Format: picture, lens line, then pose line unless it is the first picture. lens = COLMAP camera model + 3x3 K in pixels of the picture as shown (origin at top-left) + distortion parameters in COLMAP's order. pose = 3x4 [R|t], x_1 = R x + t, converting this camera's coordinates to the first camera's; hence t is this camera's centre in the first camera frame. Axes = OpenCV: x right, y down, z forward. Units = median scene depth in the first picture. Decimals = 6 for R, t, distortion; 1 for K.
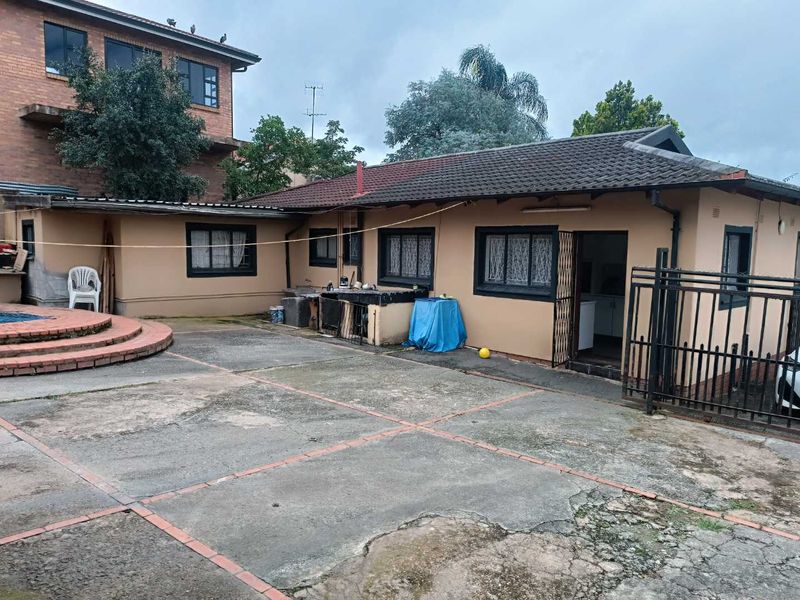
lens RADIAL K [[592.8, 0, 397.5], [0, 592.8, 289.8], [0, 0, 1]] dist [0.032444, -0.037818]
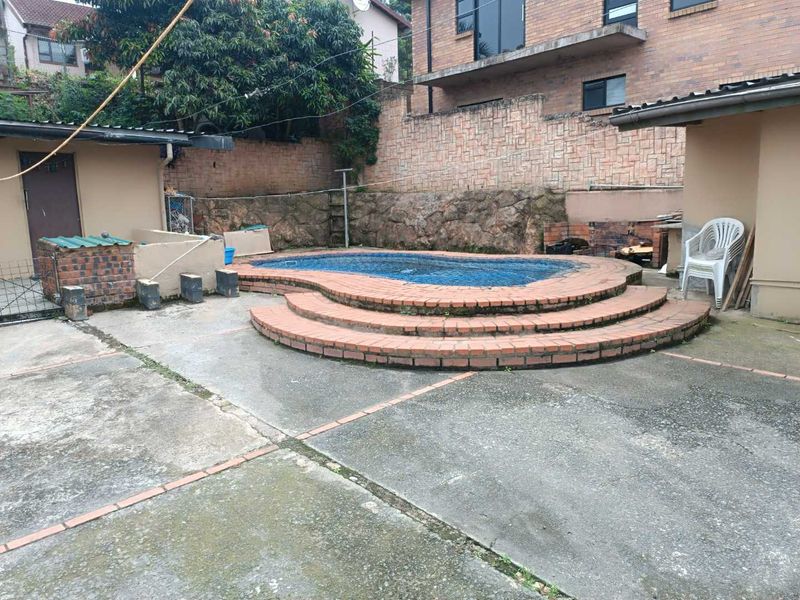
lens RADIAL K [[592.8, 0, 397.5], [0, 592.8, 289.8], [0, 0, 1]] dist [0.032444, -0.037818]
pose [[-0.110847, 0.108535, -0.987893, 0.162379], [-0.052406, 0.991998, 0.114866, -0.032085], [0.992455, 0.064504, -0.104272, 1.263064]]
